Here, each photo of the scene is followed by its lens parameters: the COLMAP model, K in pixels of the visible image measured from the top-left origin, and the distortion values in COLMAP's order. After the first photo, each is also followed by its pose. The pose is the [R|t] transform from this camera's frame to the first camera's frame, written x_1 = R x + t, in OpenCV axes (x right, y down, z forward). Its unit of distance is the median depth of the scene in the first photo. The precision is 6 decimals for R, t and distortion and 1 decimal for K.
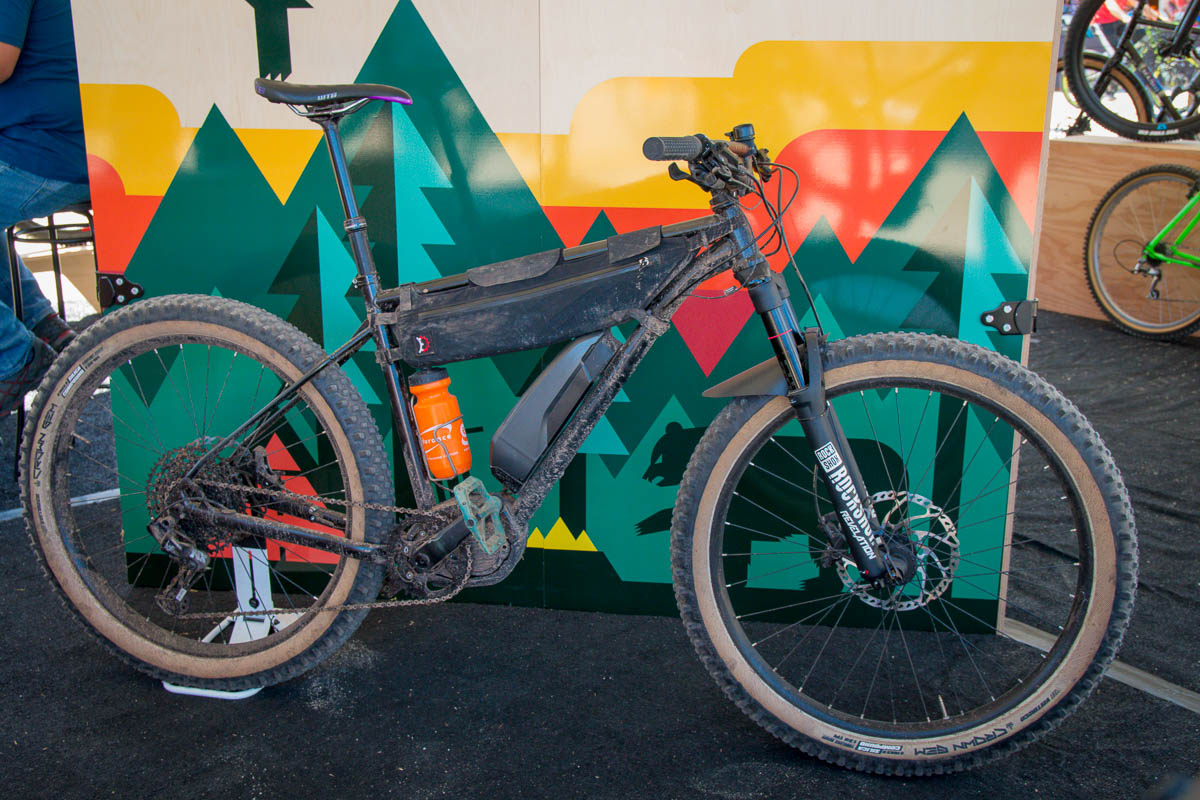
lens RADIAL K [[1374.5, 0, 600.9], [0, 1374.5, 383.9], [0, 0, 1]] dist [-0.005676, 0.003129]
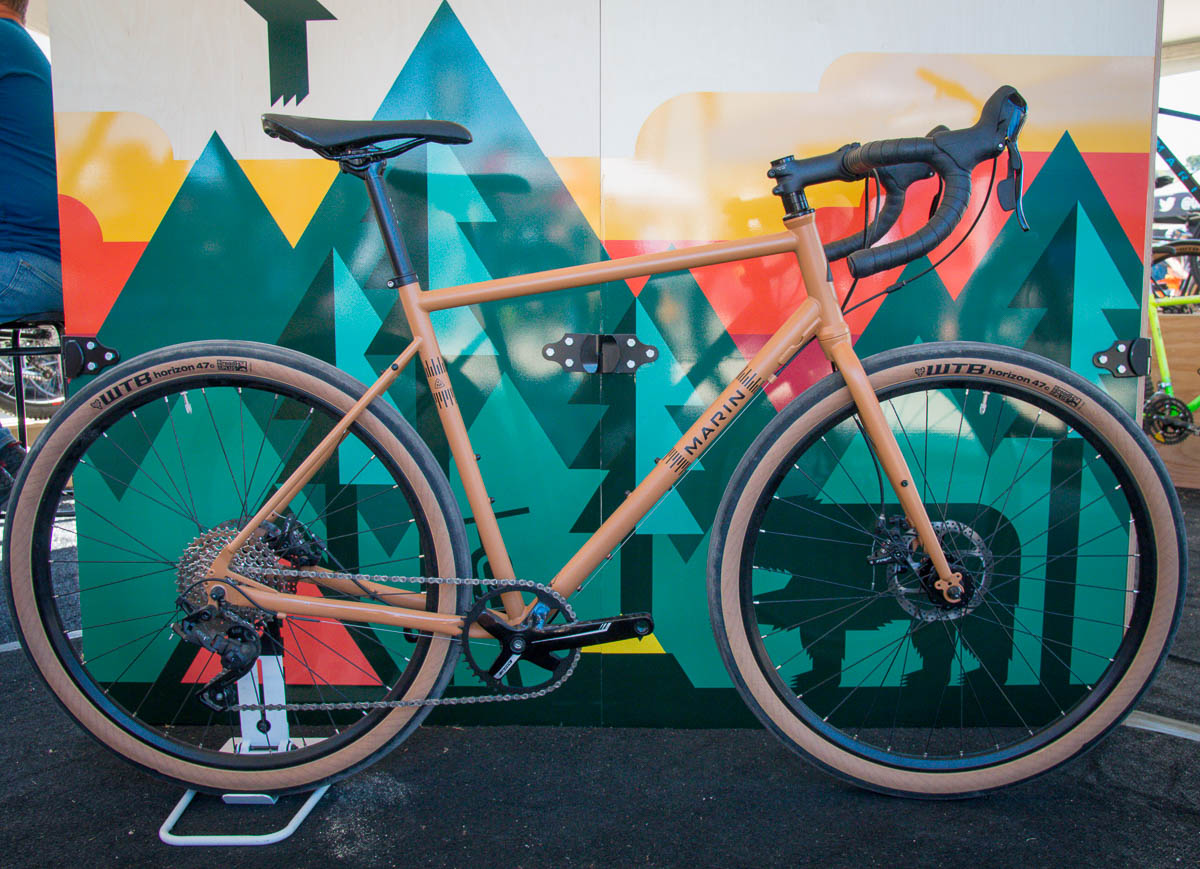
lens RADIAL K [[1094.8, 0, 637.9], [0, 1094.8, 436.3], [0, 0, 1]] dist [-0.091771, 0.084360]
pose [[0.991604, -0.016464, 0.128257, -0.106809], [0.036478, 0.987193, -0.155301, 0.096562], [-0.124057, 0.158676, 0.979506, 0.332627]]
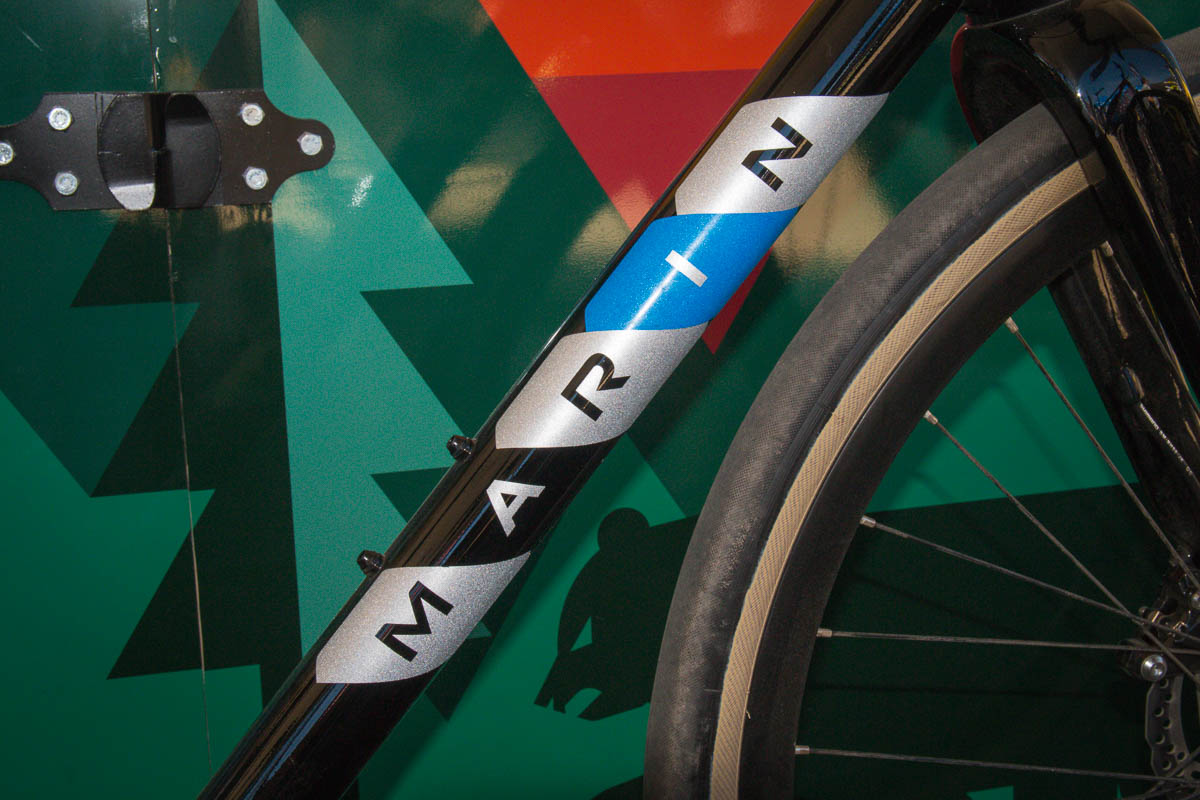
lens RADIAL K [[1791.5, 0, 600.0], [0, 1791.5, 400.0], [0, 0, 1]] dist [-0.003971, -0.016969]
pose [[0.922019, -0.108825, 0.371535, -0.101624], [0.141345, 0.988057, -0.061360, 0.027509], [-0.360421, 0.109090, 0.926389, 0.615574]]
